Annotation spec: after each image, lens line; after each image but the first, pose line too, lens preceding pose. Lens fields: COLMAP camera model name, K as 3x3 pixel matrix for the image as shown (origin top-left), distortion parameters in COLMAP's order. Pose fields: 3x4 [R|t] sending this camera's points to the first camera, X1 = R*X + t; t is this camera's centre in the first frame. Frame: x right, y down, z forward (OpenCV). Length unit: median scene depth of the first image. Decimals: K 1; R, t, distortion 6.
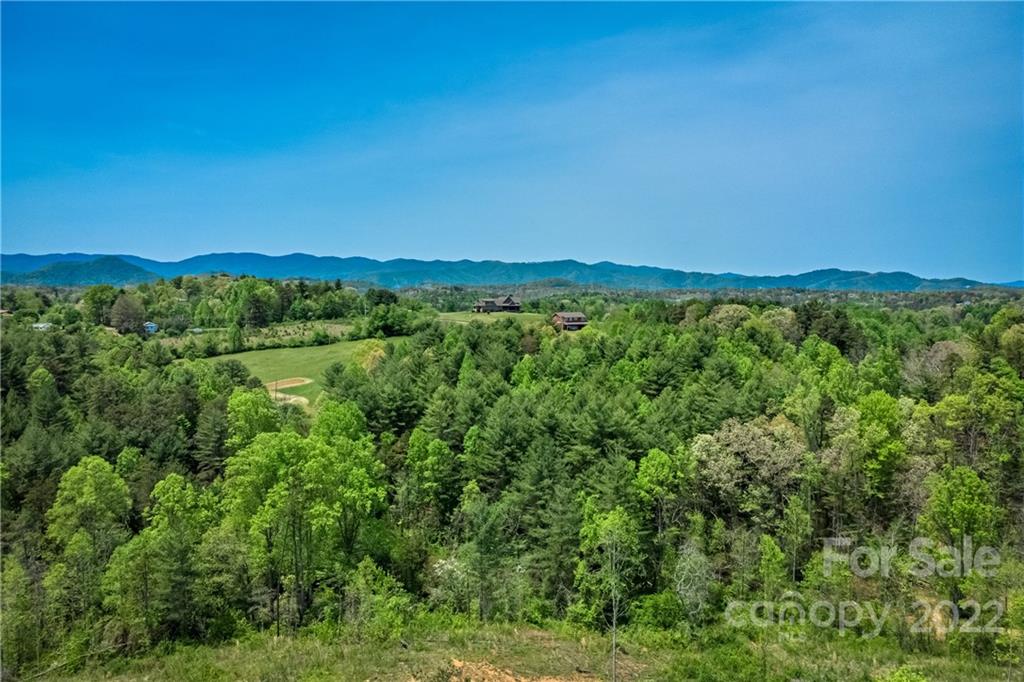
lens RADIAL K [[756.0, 0, 508.2], [0, 756.0, 340.6], [0, 0, 1]] dist [0.045894, -0.043106]
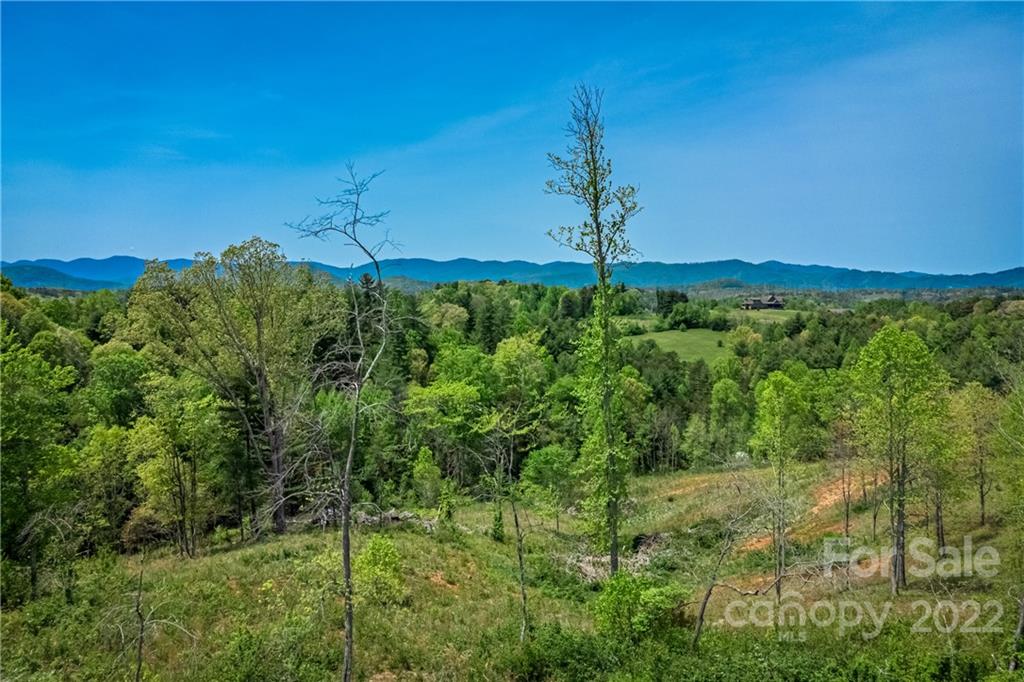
lens RADIAL K [[756.0, 0, 511.1], [0, 756.0, 332.4], [0, 0, 1]] dist [0.045894, -0.043106]
pose [[0.980586, 0.004253, -0.196046, -0.200061], [-0.006829, 0.999899, -0.012469, 0.018601], [0.195973, 0.013565, 0.980515, -0.268596]]
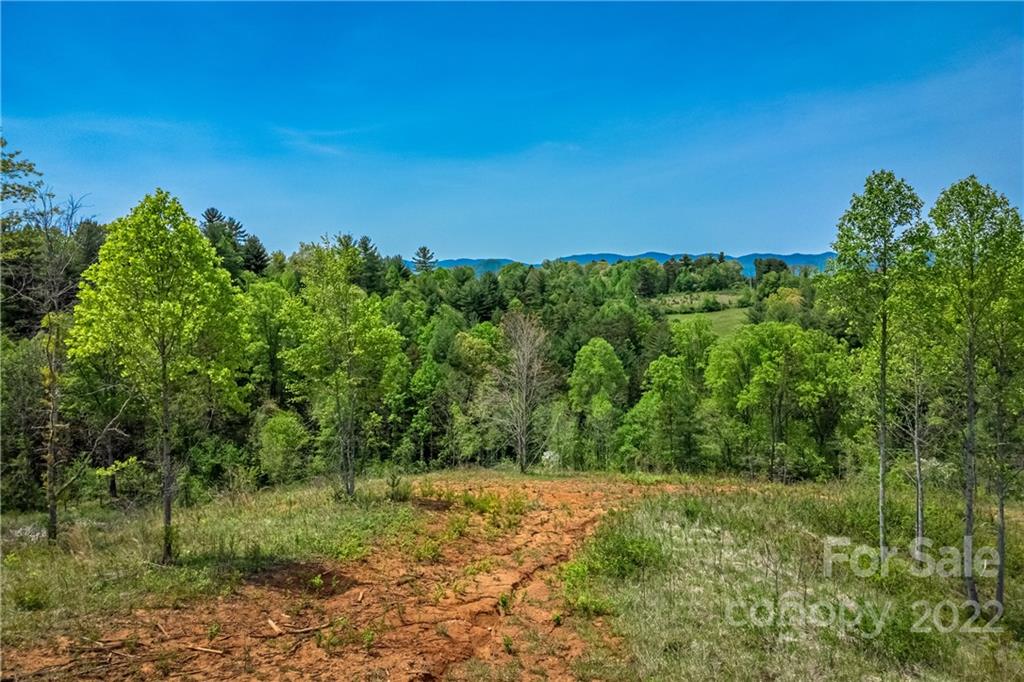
lens RADIAL K [[756.0, 0, 514.1], [0, 756.0, 337.1], [0, 0, 1]] dist [0.045894, -0.043106]
pose [[0.902808, 0.015213, -0.429776, -0.045485], [-0.017148, 0.999853, -0.000629, 0.044875], [0.429703, 0.007937, 0.902935, -0.037159]]
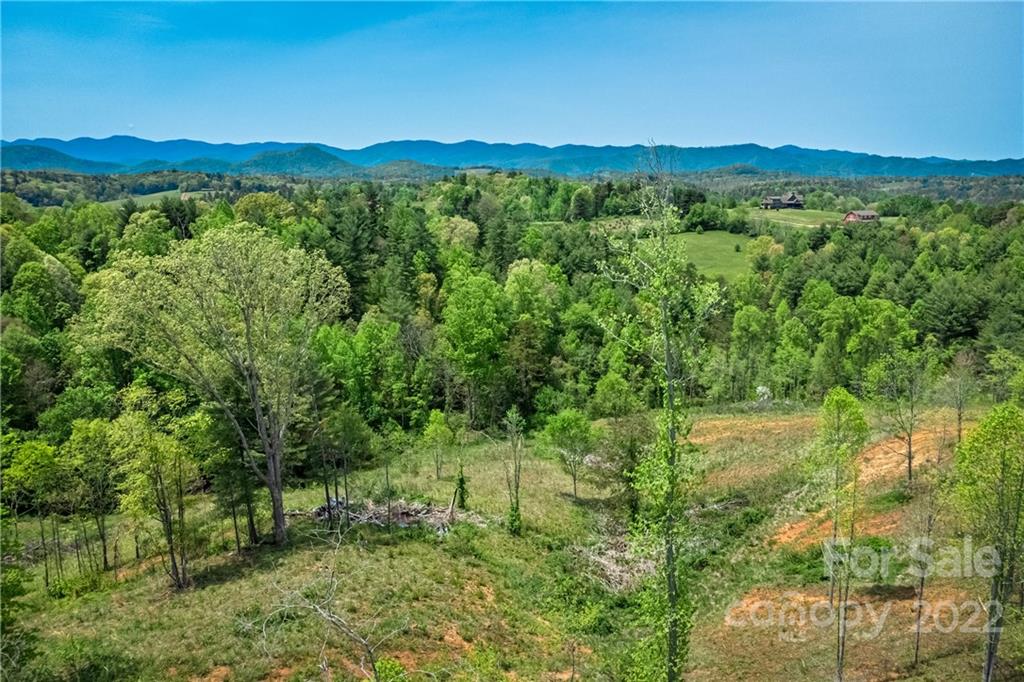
lens RADIAL K [[756.0, 0, 511.2], [0, 756.0, 332.6], [0, 0, 1]] dist [0.045894, -0.043106]
pose [[0.978317, 0.041808, -0.202851, -0.208342], [-0.013798, 0.990395, 0.137578, -0.006677], [0.206655, -0.131796, 0.969497, -0.244850]]
